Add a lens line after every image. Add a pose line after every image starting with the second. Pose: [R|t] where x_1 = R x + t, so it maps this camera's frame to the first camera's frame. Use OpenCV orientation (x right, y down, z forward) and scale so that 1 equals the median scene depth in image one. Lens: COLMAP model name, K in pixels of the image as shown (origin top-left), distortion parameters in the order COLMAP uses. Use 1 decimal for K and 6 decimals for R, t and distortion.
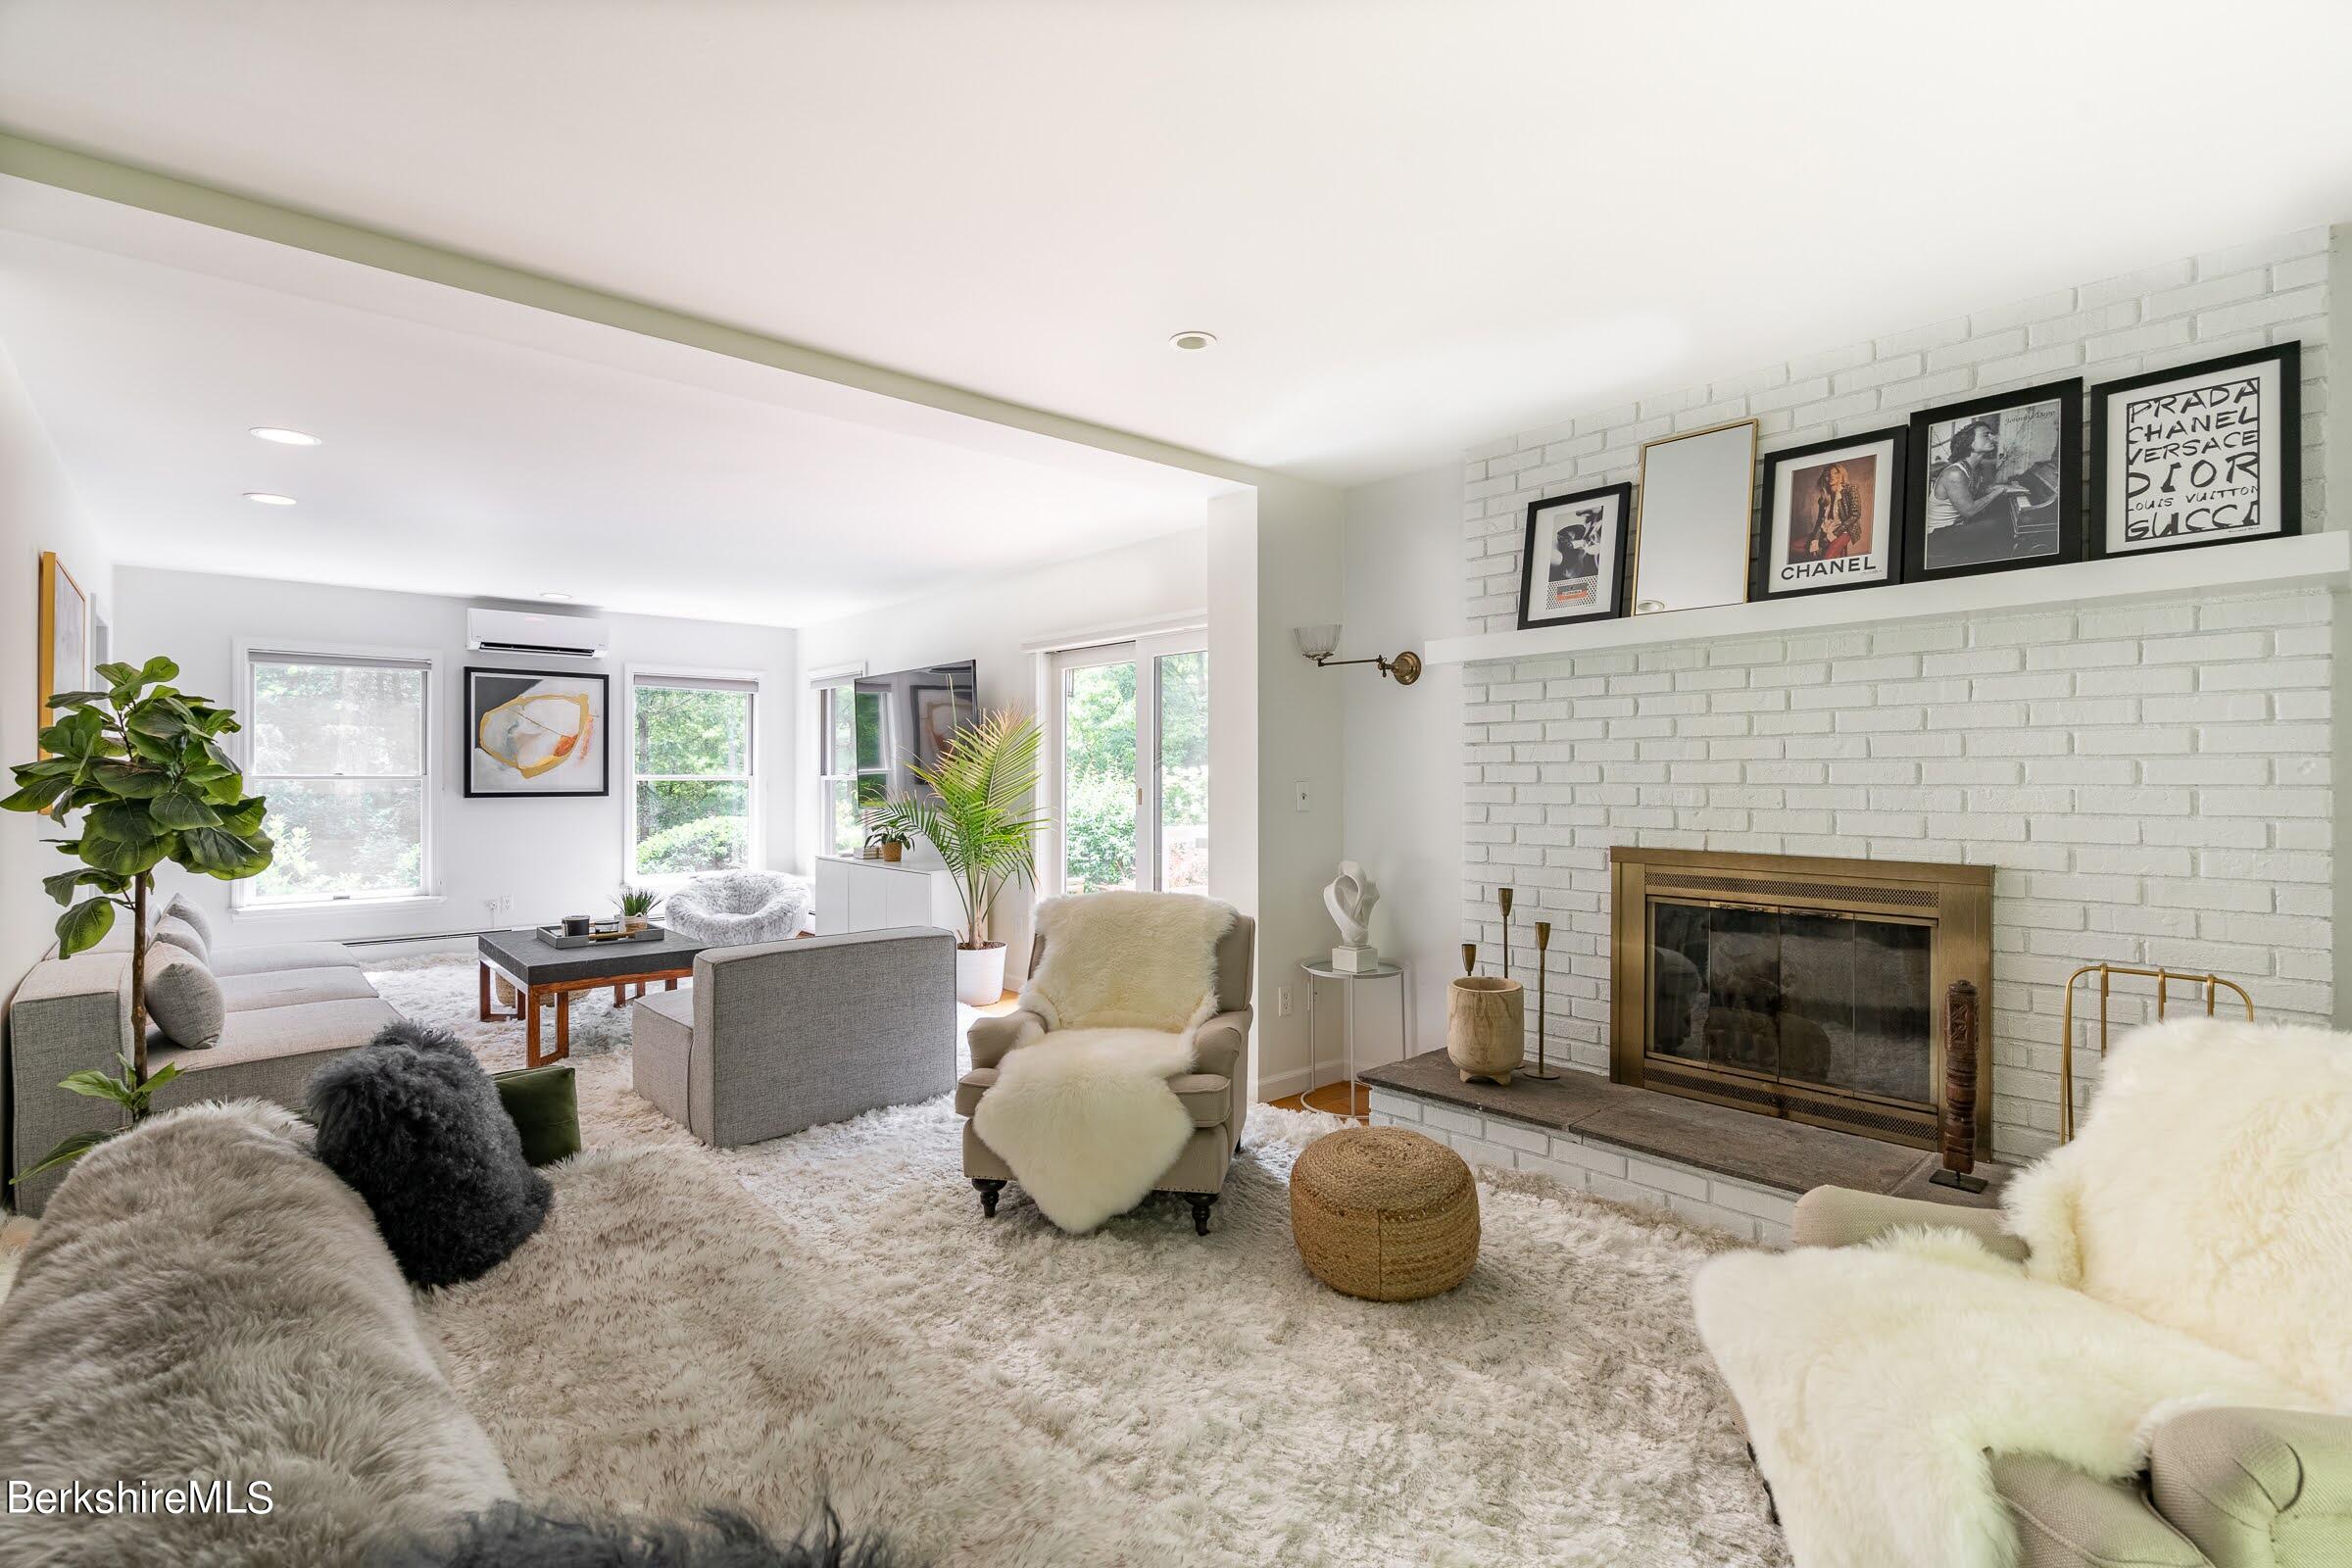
lens RADIAL K [[1073.8, 0, 1188.5], [0, 1073.8, 774.4], [0, 0, 1]] dist [-0.000002, 0.001160]
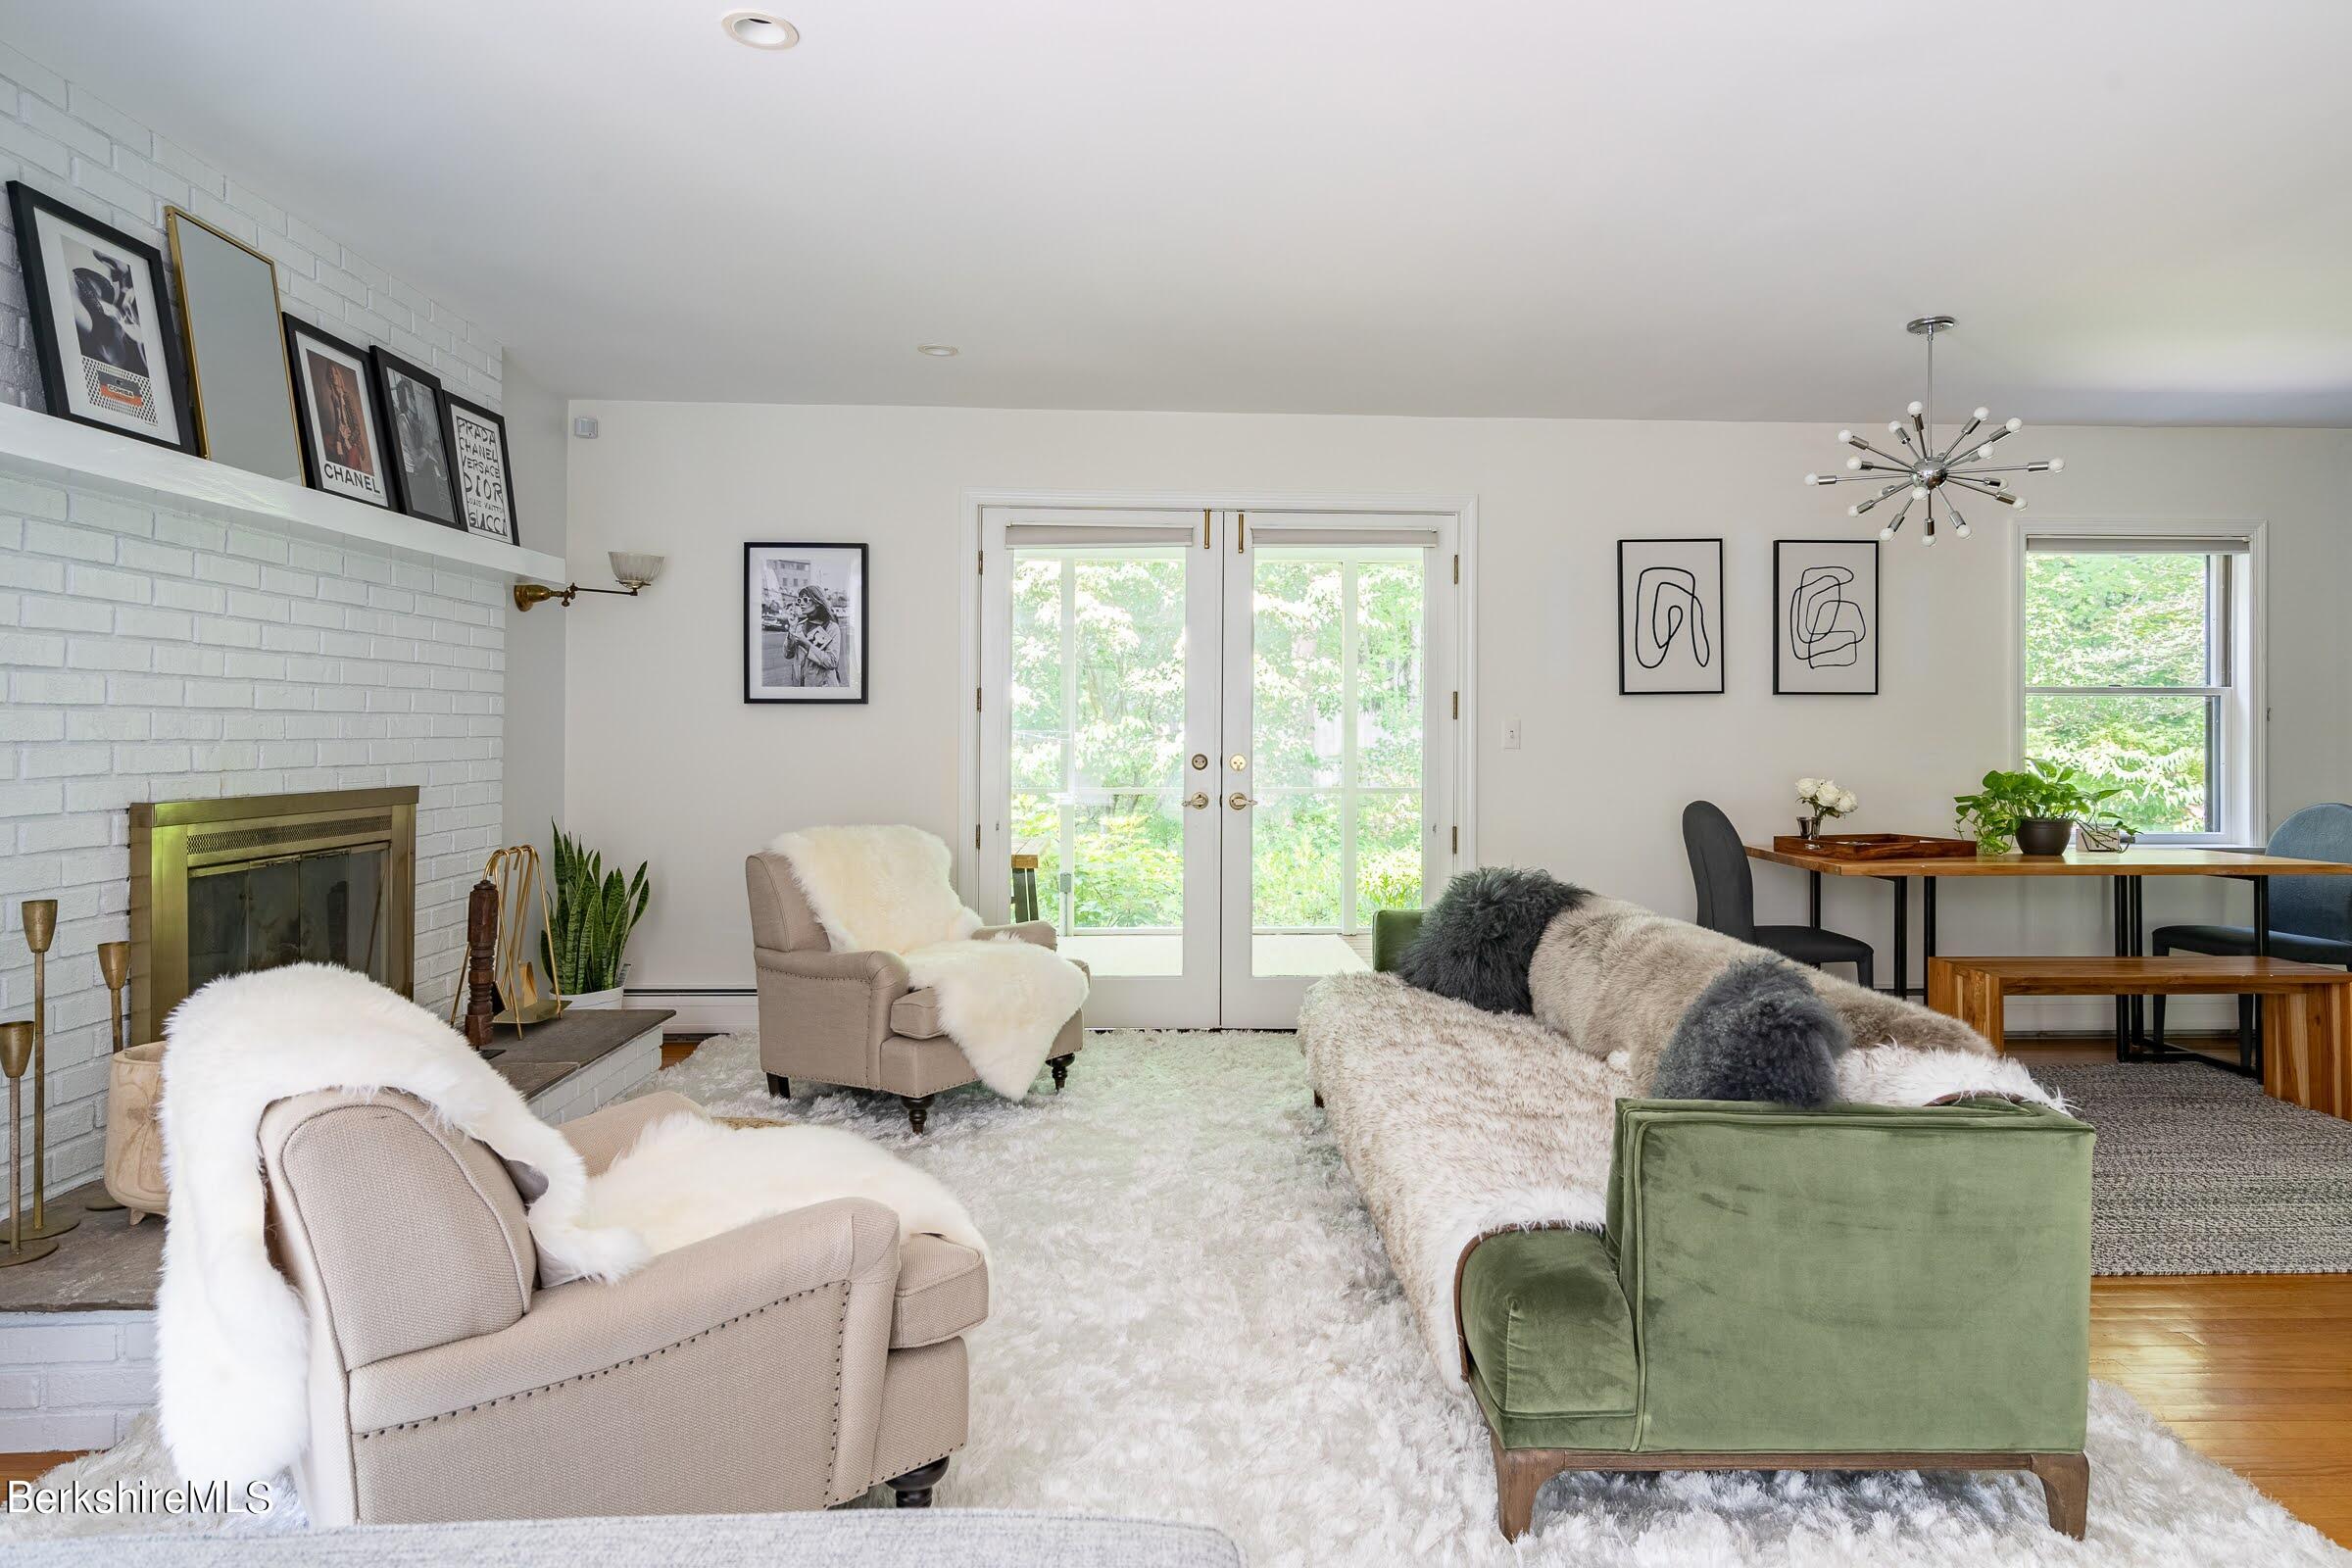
lens RADIAL K [[1326.9, 0, 1203.6], [0, 1326.9, 726.1], [0, 0, 1]] dist [0.008273, 0.000988]
pose [[-0.761402, -0.002882, 0.648274, -0.598548], [-0.010904, 0.999906, -0.008362, 0.019655], [-0.648188, -0.013436, -0.761362, 1.177014]]
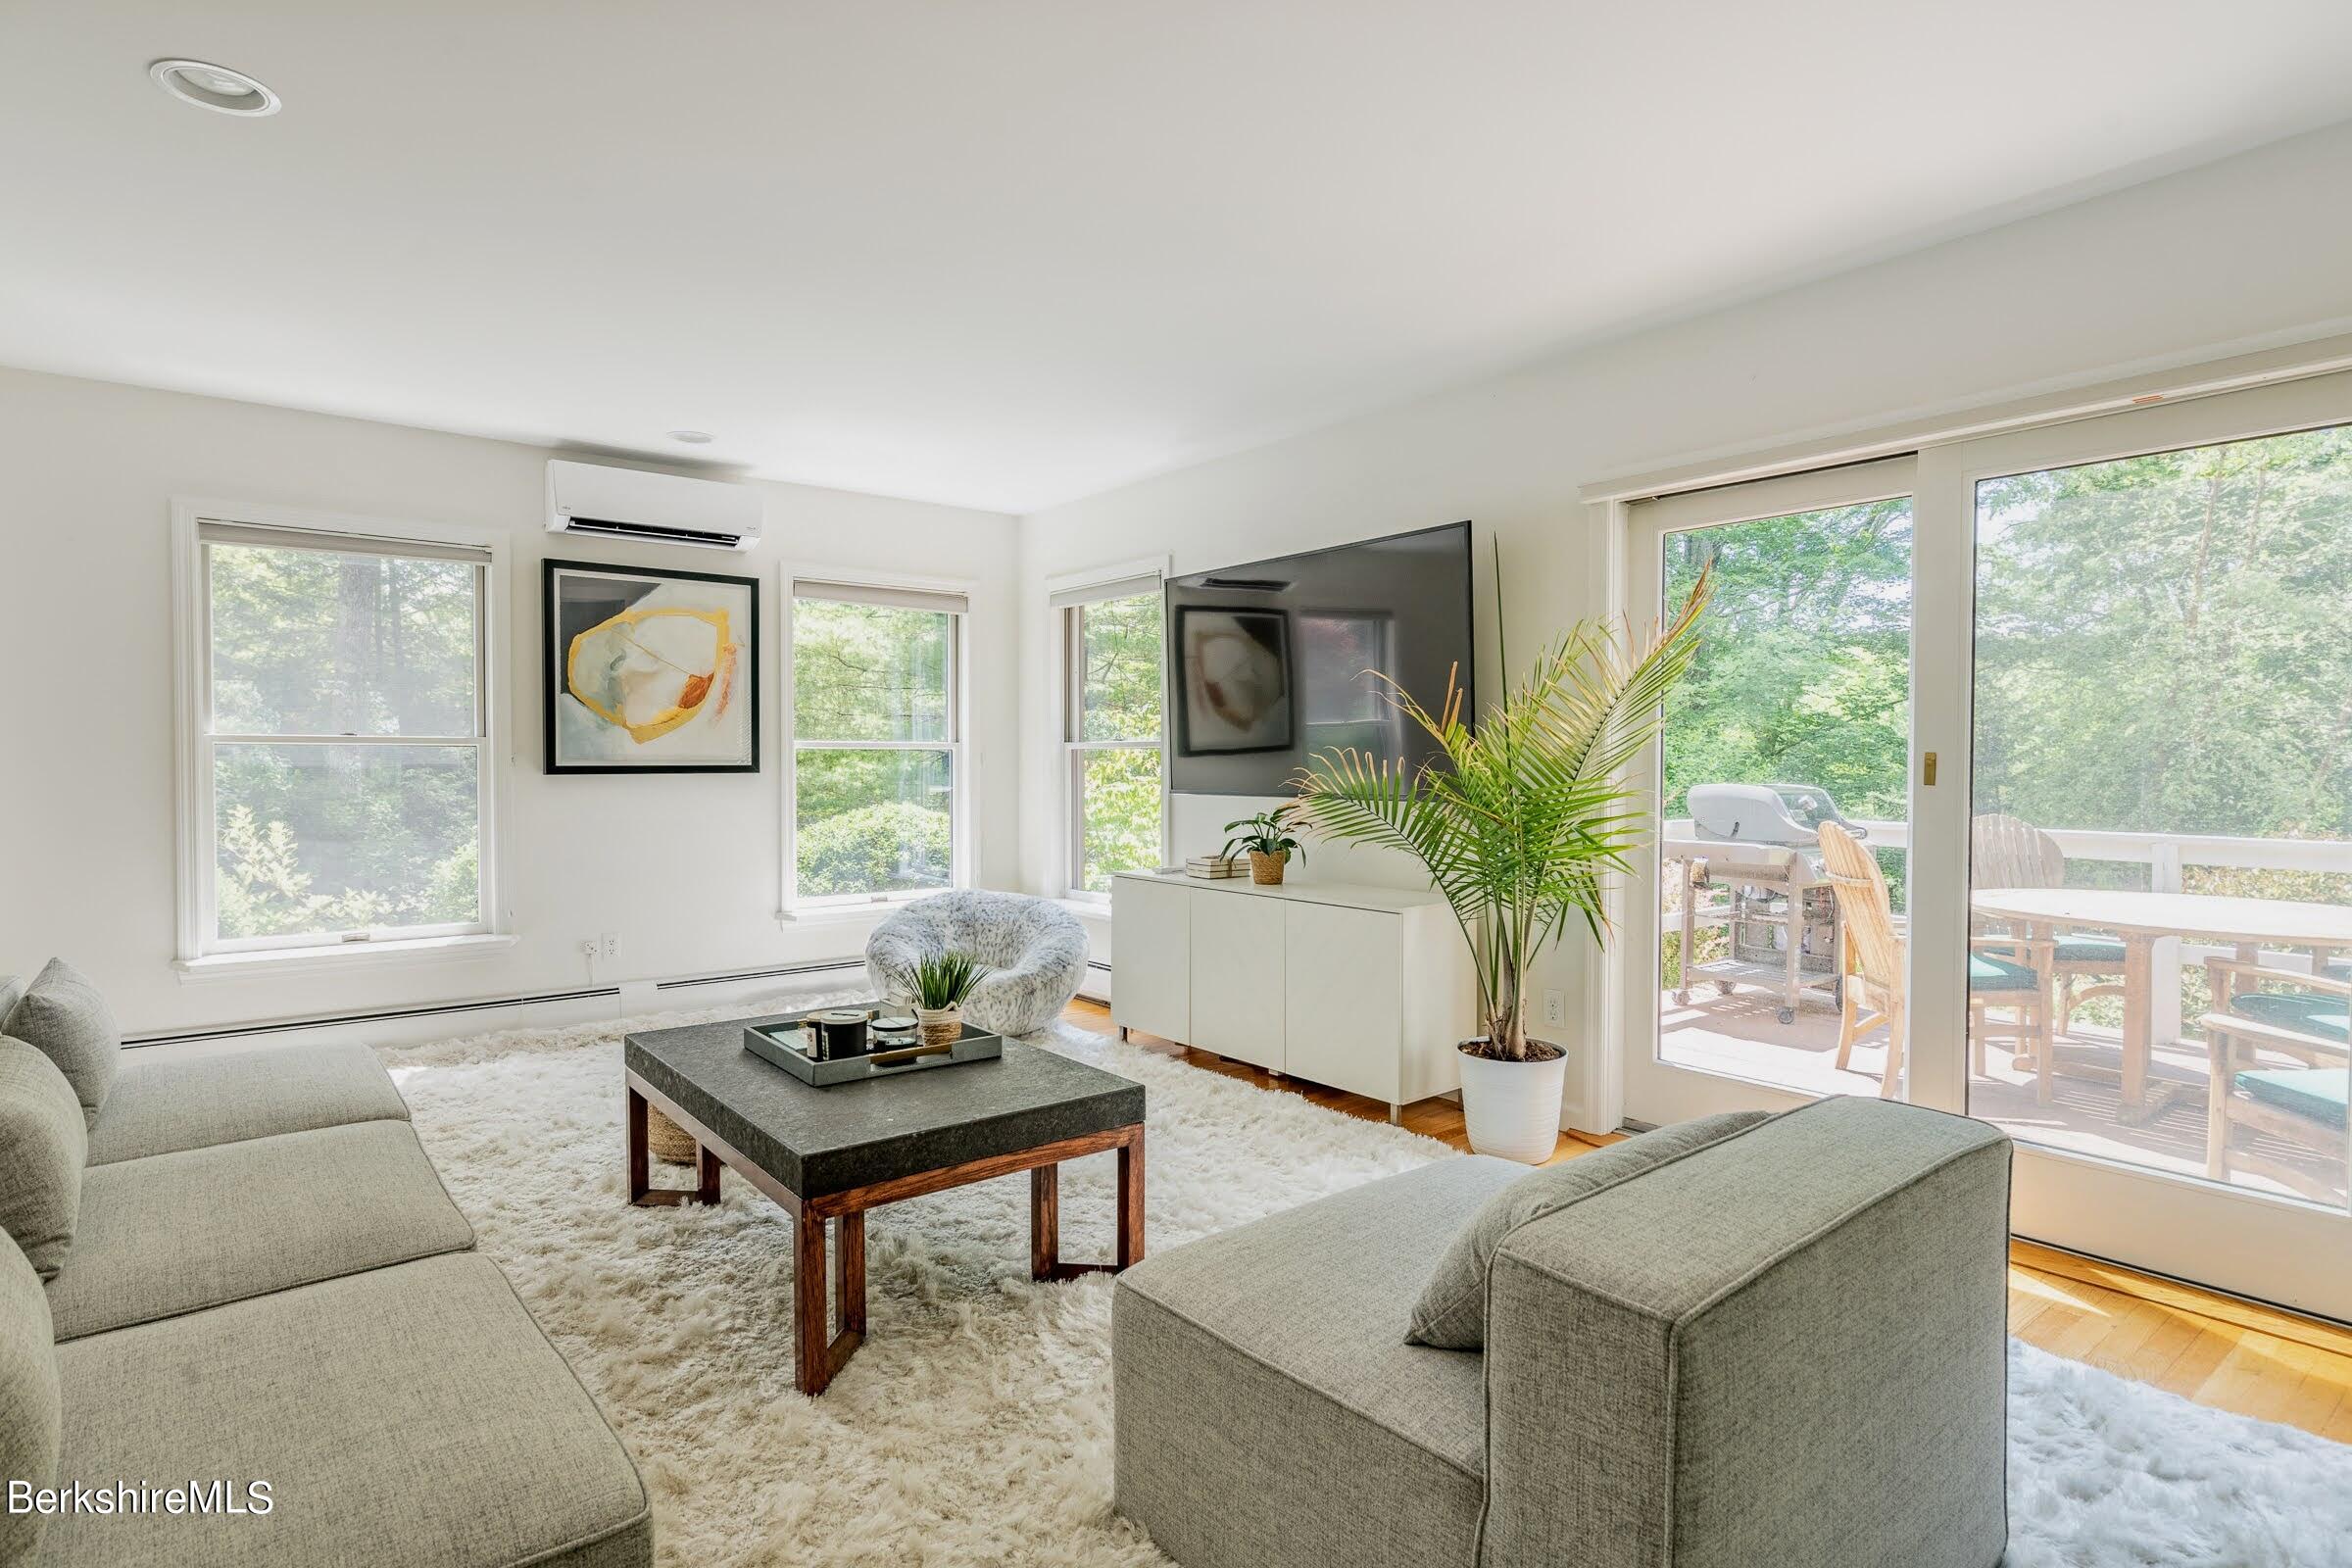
lens RADIAL K [[1240.0, 0, 1236.2], [0, 1240.0, 783.5], [0, 0, 1]] dist [-0.029937, 0.007589]
pose [[0.999449, 0.000187, -0.033194, -0.539447], [0.000553, 0.999751, 0.022286, 0.023876], [0.033190, -0.022292, 0.999200, 0.657590]]
